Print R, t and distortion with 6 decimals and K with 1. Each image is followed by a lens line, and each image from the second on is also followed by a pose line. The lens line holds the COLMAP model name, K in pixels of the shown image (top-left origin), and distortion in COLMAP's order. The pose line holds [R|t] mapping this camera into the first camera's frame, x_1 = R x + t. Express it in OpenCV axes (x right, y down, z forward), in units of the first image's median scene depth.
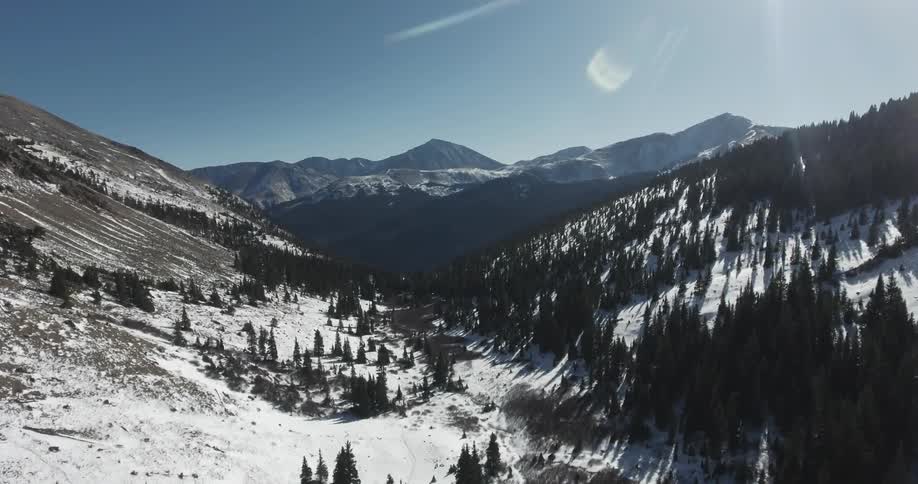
lens RADIAL K [[524.3, 0, 459.7], [0, 524.3, 246.8], [0, 0, 1]] dist [-0.021113, 0.002733]
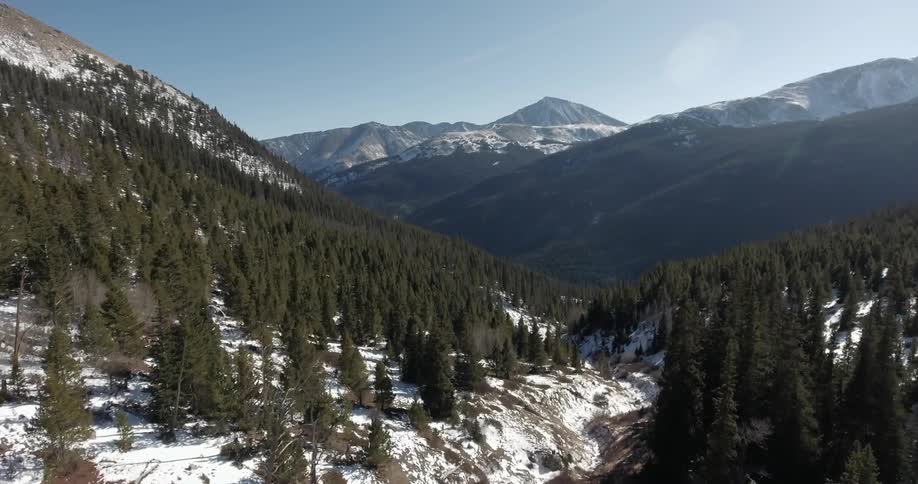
lens RADIAL K [[524.3, 0, 457.5], [0, 524.3, 244.0], [0, 0, 1]] dist [-0.021113, 0.002733]
pose [[0.978905, 0.027064, -0.202515, -0.077058], [-0.018568, 0.998870, 0.043738, 0.021050], [0.203470, -0.039055, 0.978302, 0.656100]]
